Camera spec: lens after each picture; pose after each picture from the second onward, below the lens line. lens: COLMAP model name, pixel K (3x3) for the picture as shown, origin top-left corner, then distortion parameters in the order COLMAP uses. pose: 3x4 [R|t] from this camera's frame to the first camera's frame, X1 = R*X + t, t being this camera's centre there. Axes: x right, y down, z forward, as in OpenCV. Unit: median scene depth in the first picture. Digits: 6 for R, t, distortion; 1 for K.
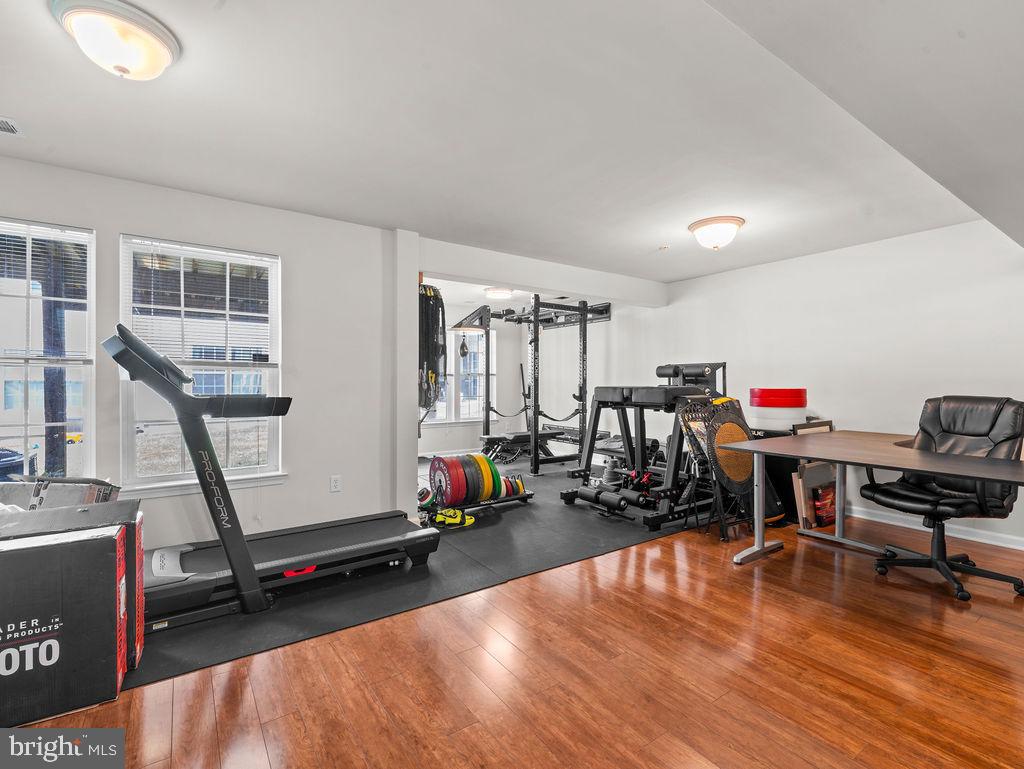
lens RADIAL K [[476.4, 0, 512.5], [0, 476.4, 384.0], [0, 0, 1]] dist [-0.002035, 0.000051]
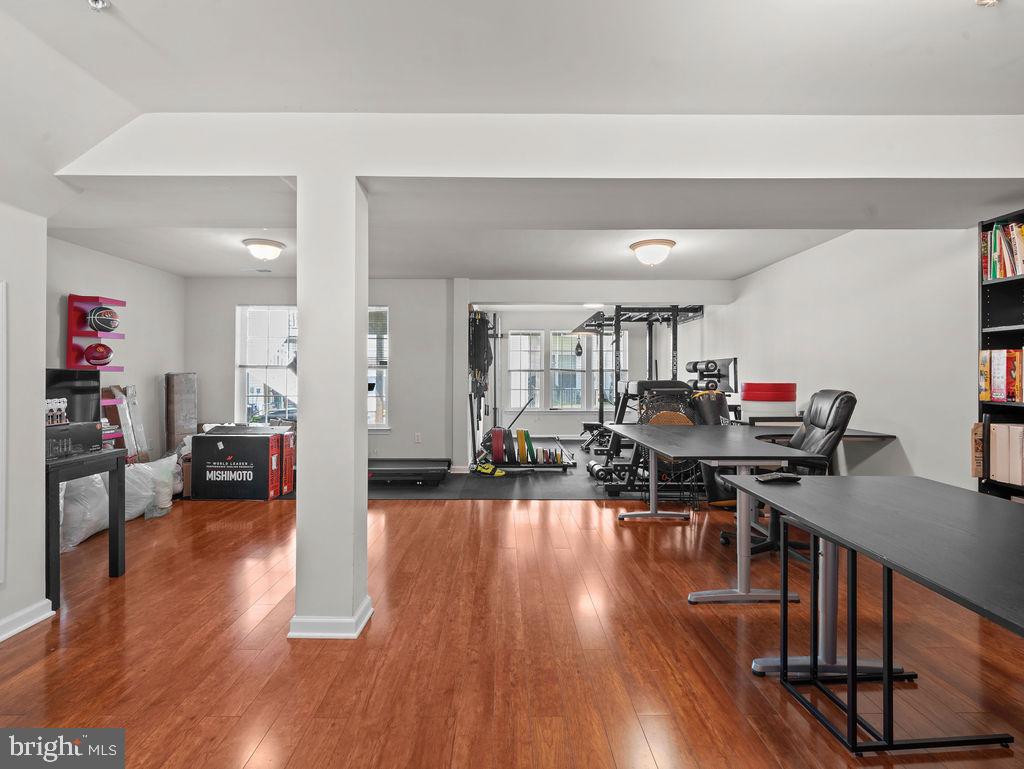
lens RADIAL K [[476.4, 0, 512.3], [0, 476.4, 379.7], [0, 0, 1]] dist [-0.002035, 0.000051]
pose [[0.818093, 0.003199, -0.575077, 0.700532], [-0.004103, 0.999992, -0.000276, 0.005408], [0.575071, 0.002585, 0.818099, -0.138828]]
